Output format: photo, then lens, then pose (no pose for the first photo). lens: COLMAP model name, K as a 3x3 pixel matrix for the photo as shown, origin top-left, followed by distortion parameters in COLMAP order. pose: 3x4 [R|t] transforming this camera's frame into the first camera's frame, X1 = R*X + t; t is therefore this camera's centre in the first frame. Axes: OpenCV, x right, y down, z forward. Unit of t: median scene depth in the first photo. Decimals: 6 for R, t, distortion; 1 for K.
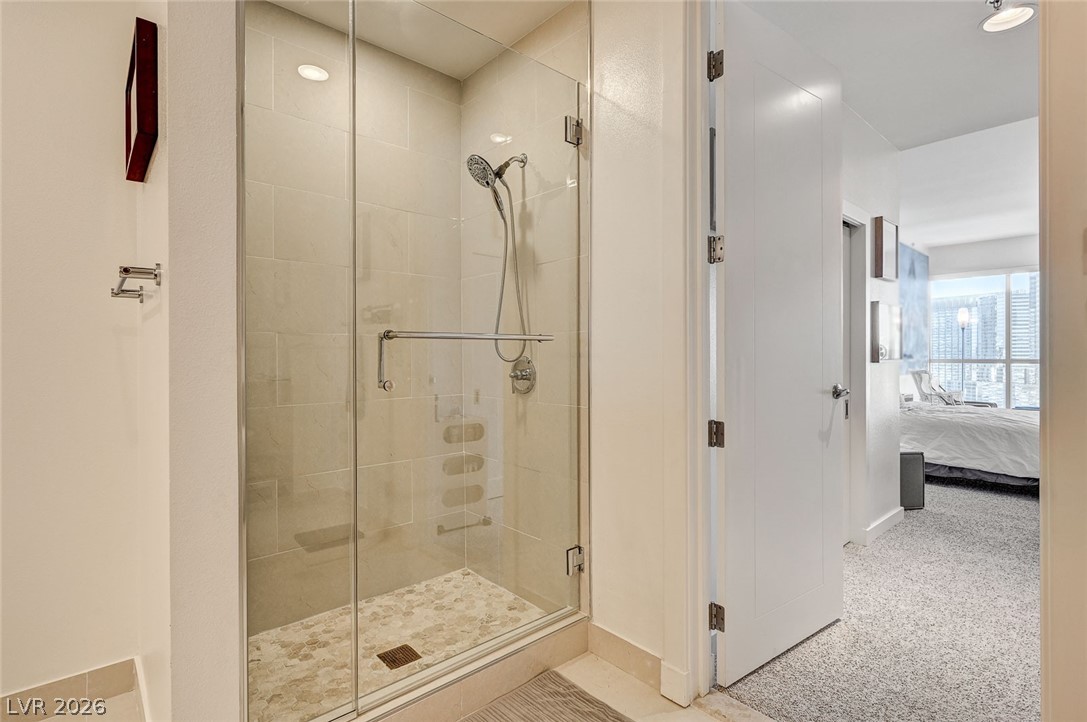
lens RADIAL K [[521.7, 0, 545.2], [0, 521.7, 361.5], [0, 0, 1]] dist [0.002521, 0.000089]
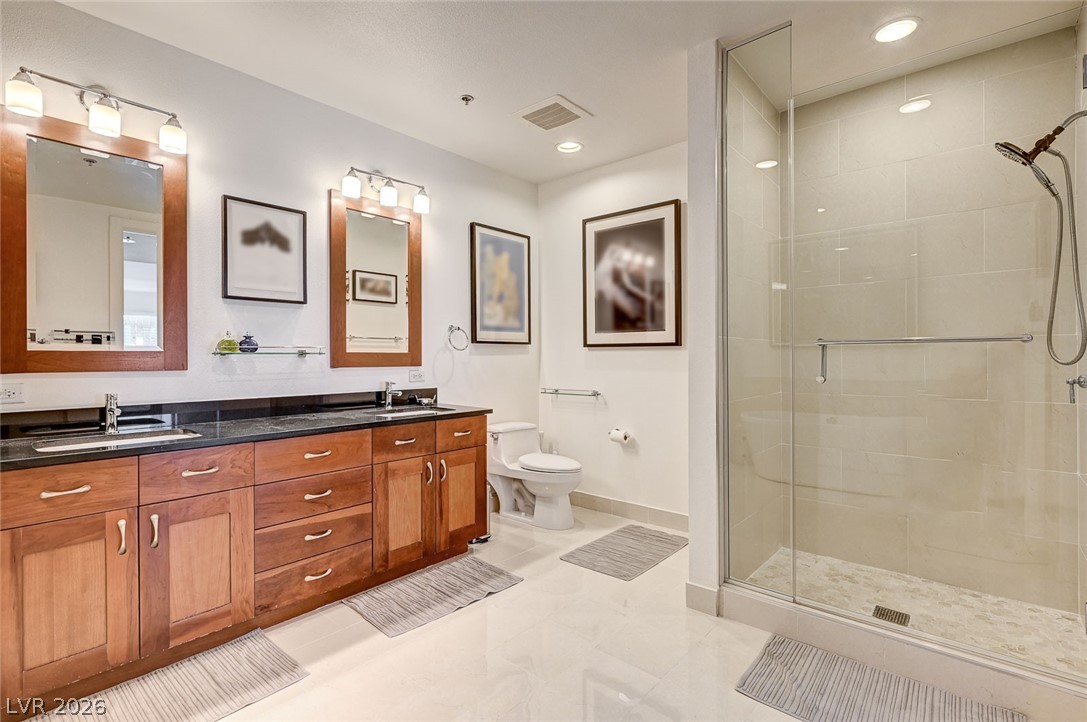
lens RADIAL K [[521.7, 0, 544.4], [0, 521.7, 356.4], [0, 0, 1]] dist [0.002521, 0.000089]
pose [[0.130215, 0.006809, -0.991462, 0.657570], [-0.007895, 0.999952, 0.005830, -0.009774], [0.991454, 0.007068, 0.130262, 0.069689]]
